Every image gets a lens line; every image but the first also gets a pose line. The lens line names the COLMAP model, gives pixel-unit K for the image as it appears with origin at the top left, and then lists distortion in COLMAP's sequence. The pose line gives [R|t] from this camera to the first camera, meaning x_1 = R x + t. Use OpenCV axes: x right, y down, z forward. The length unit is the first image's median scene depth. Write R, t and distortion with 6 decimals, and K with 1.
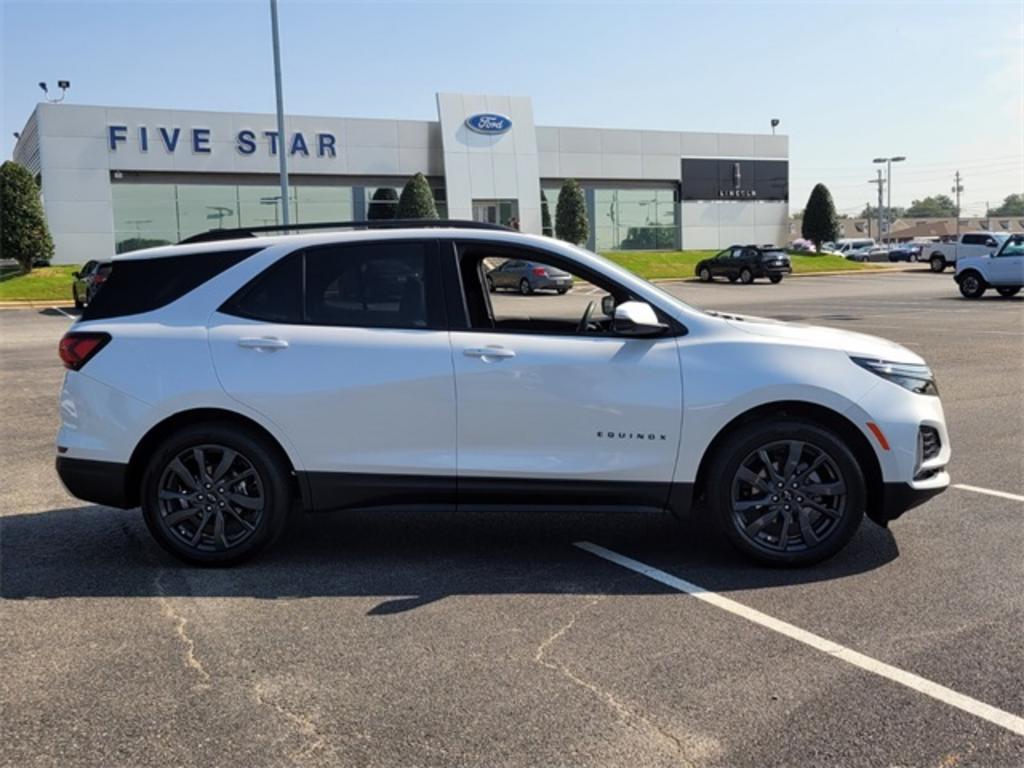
lens RADIAL K [[1050.8, 0, 507.4], [0, 1050.8, 382.9], [0, 0, 1]] dist [0.044649, -0.011643]
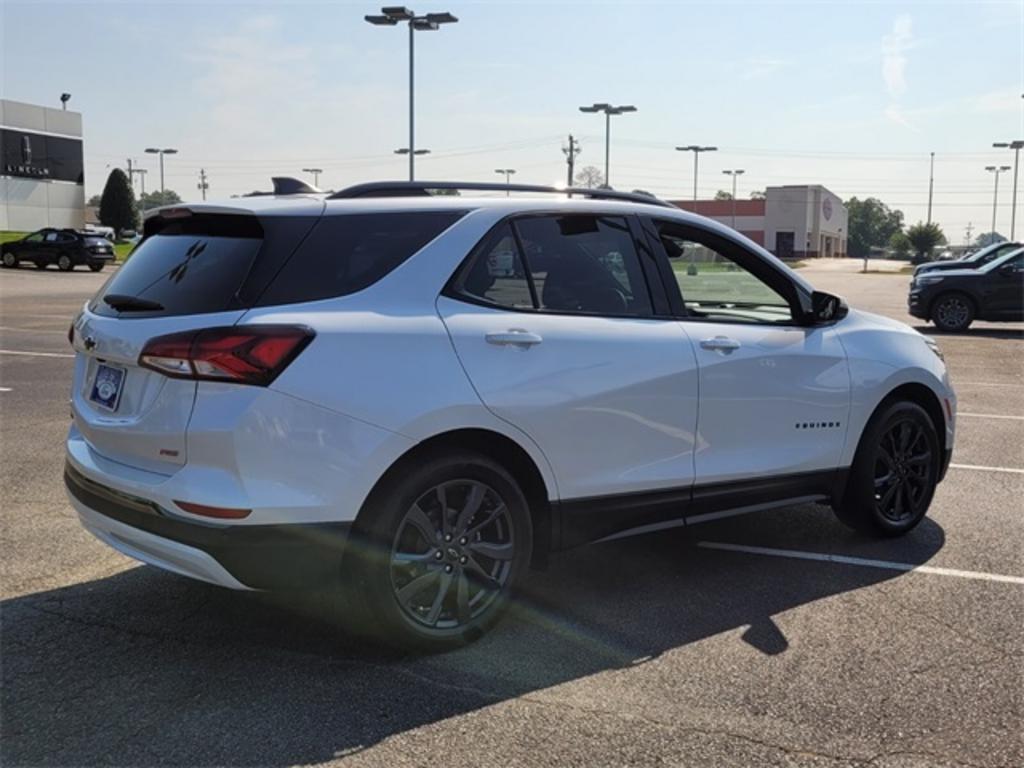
lens RADIAL K [[1043.2, 0, 512.0], [0, 1043.2, 384.0], [0, 0, 1]] dist [0.048447, -0.010793]
pose [[0.741082, -0.045137, 0.669896, -0.103476], [0.038752, 0.998950, 0.024438, -0.003238], [-0.670296, 0.007850, 0.742053, 0.062881]]
